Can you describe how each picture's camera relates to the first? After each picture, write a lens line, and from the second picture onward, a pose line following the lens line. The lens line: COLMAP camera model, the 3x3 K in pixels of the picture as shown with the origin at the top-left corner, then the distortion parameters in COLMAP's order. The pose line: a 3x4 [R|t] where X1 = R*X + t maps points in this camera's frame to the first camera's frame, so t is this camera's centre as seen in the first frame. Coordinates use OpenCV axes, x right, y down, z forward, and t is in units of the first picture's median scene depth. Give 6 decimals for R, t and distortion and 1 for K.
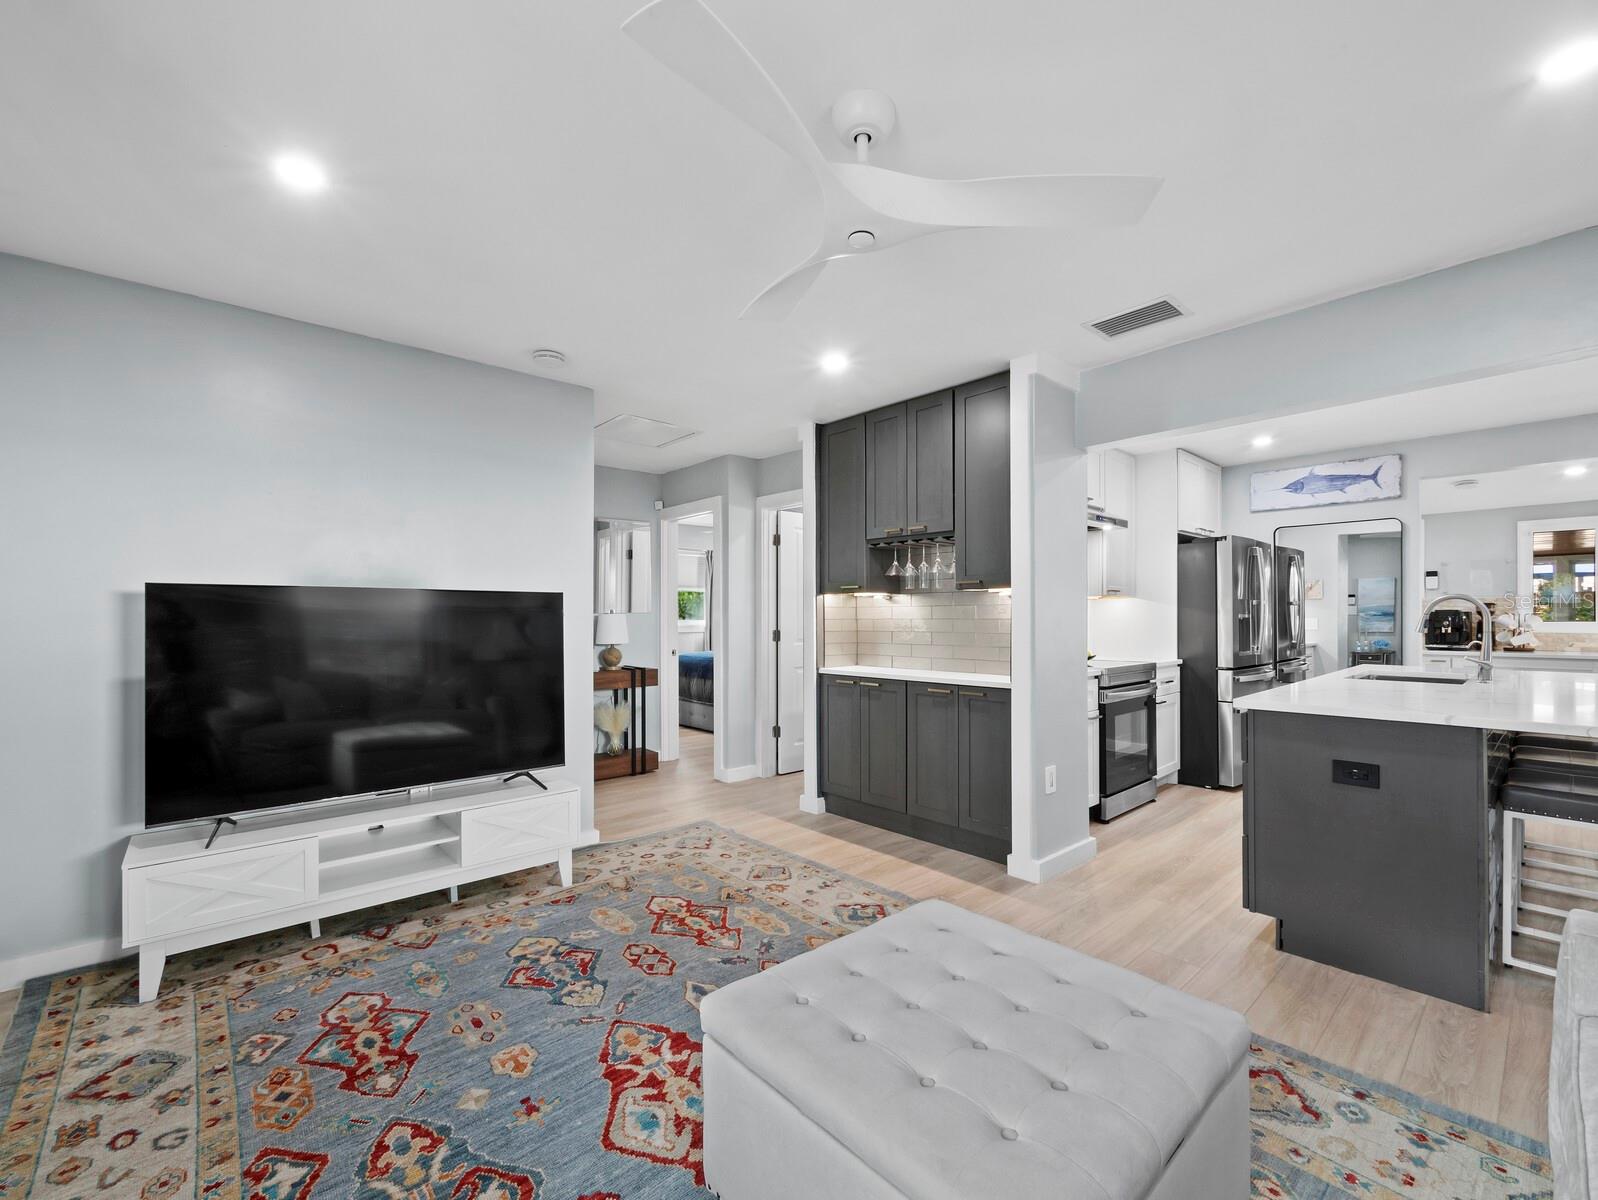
lens RADIAL K [[683.9, 0, 795.1], [0, 683.9, 607.8], [0, 0, 1]] dist [-0.005278, -0.000390]
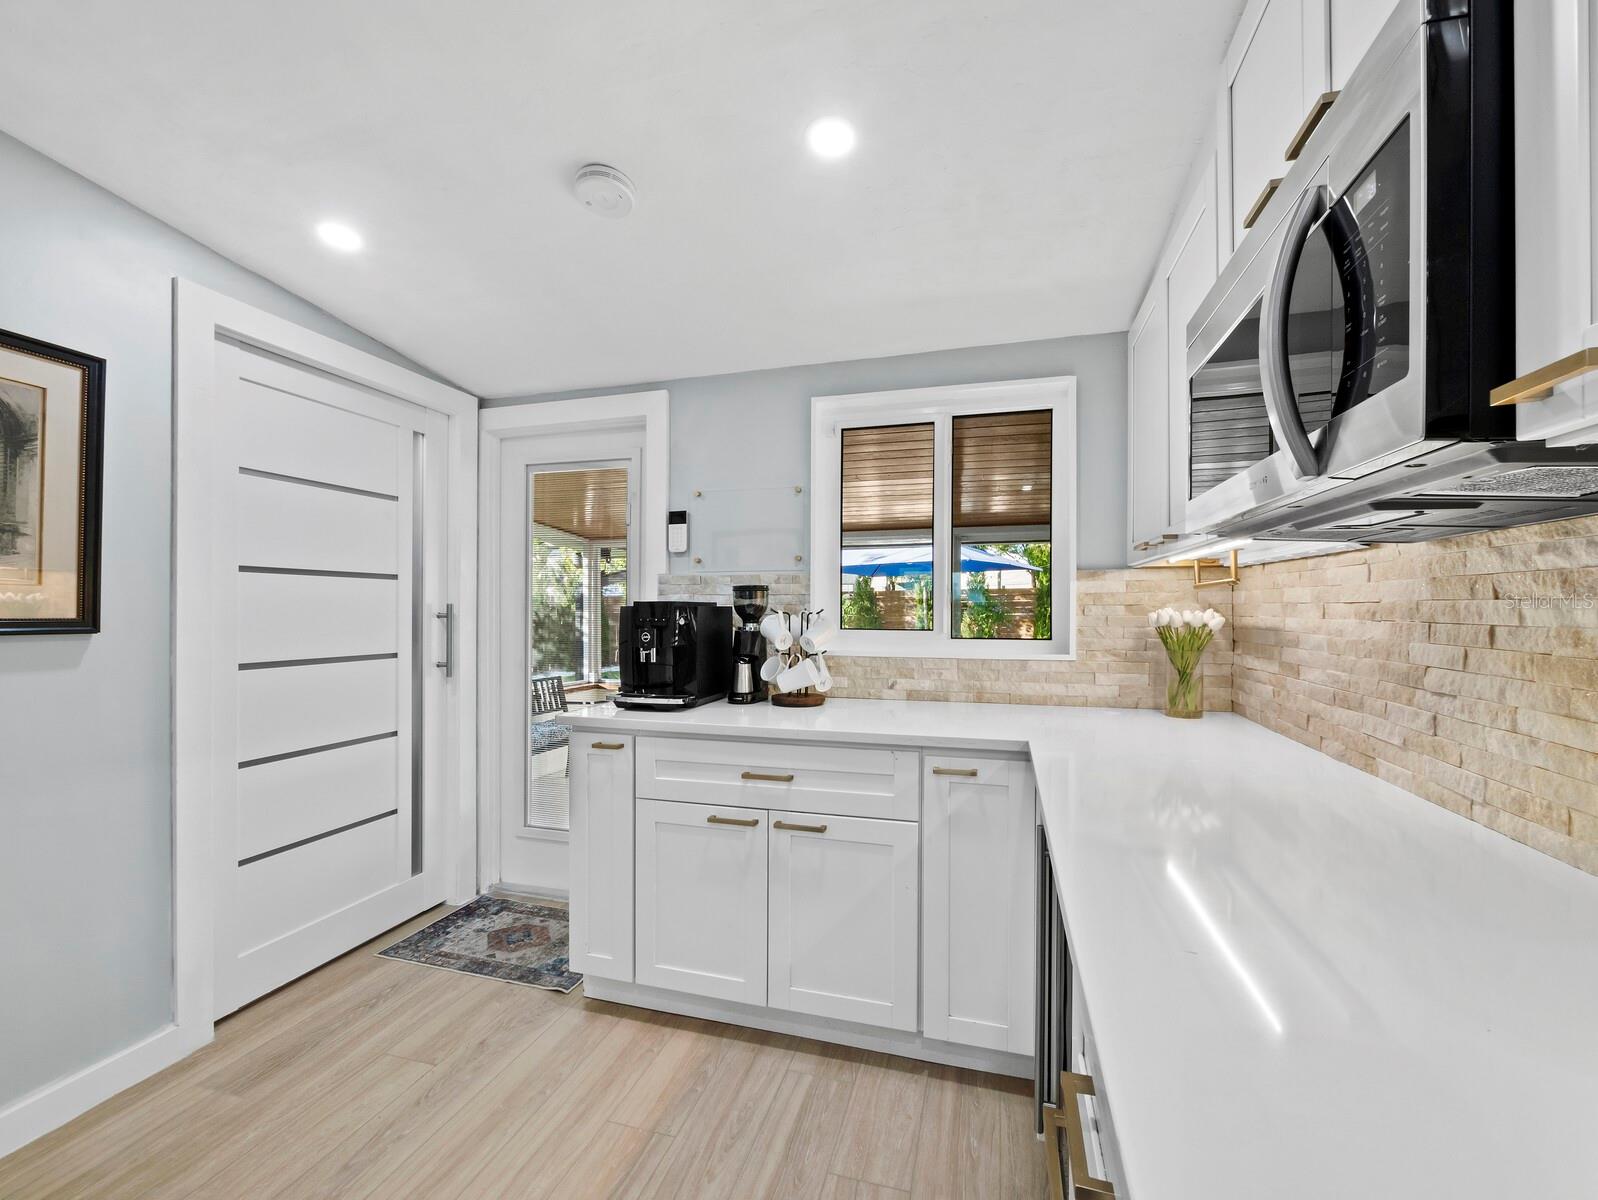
lens RADIAL K [[683.9, 0, 800.3], [0, 683.9, 604.1], [0, 0, 1]] dist [-0.005278, -0.000390]
pose [[0.844252, 0.003622, 0.535934, 0.826997], [-0.005068, 0.999986, 0.001225, 0.003808], [-0.535922, -0.003750, 0.844259, 0.639195]]
